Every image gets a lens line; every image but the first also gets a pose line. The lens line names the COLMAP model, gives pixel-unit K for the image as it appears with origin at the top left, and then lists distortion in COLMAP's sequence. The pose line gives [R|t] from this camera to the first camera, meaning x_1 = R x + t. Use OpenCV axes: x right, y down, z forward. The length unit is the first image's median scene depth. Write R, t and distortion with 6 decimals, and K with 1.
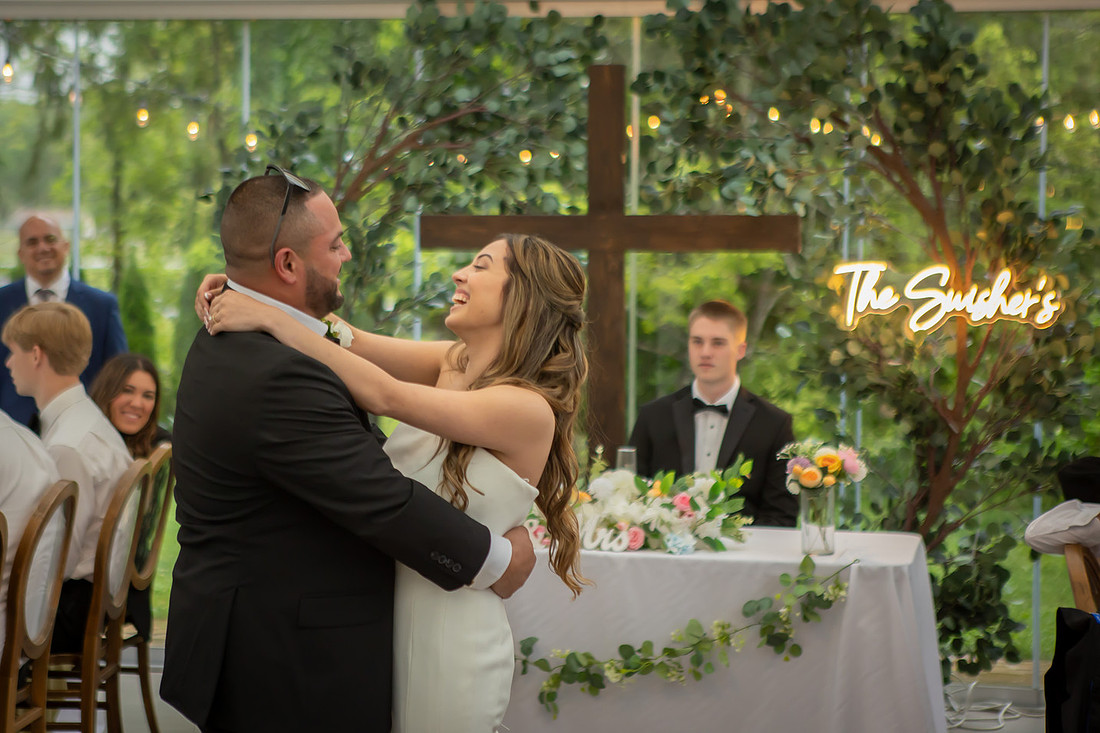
lens RADIAL K [[2420.8, 0, 479.0], [0, 2420.8, 303.8], [0, 0, 1]] dist [0.258706, -0.000336]
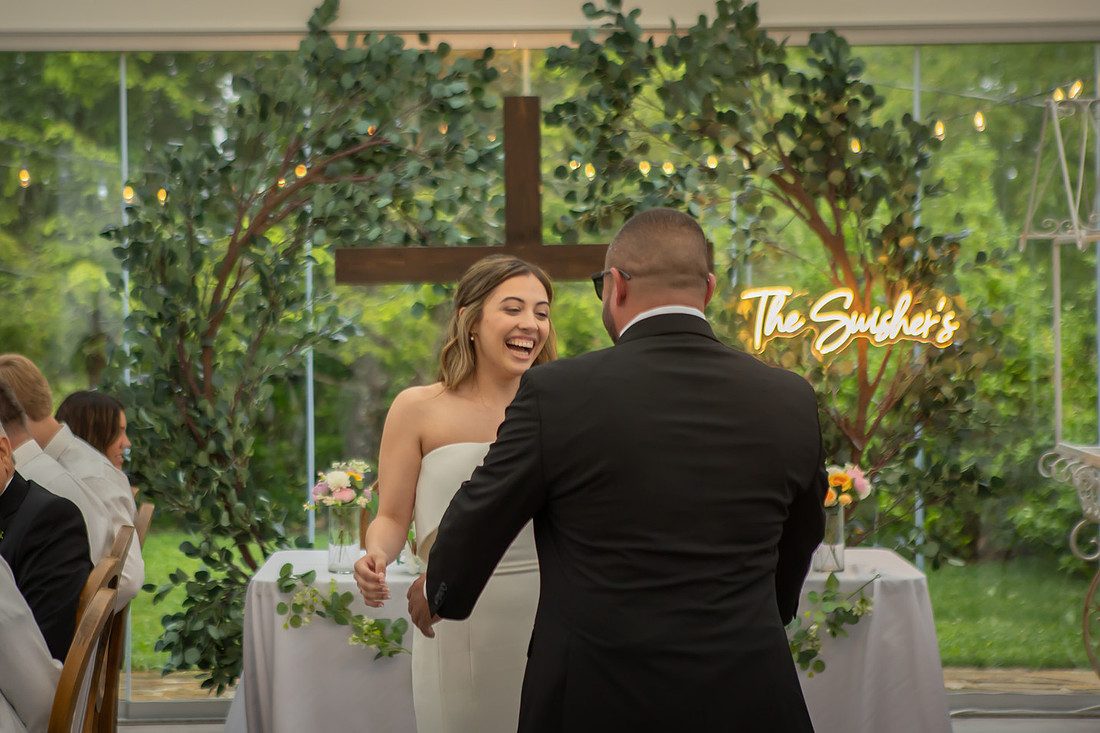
lens RADIAL K [[2420.8, 0, 479.0], [0, 2420.8, 303.8], [0, 0, 1]] dist [0.258706, -0.000336]
pose [[0.981224, -0.020732, 0.191756, -0.160447], [0.023381, 0.999660, -0.011563, -0.001079], [-0.191451, 0.015829, 0.981375, 0.015349]]
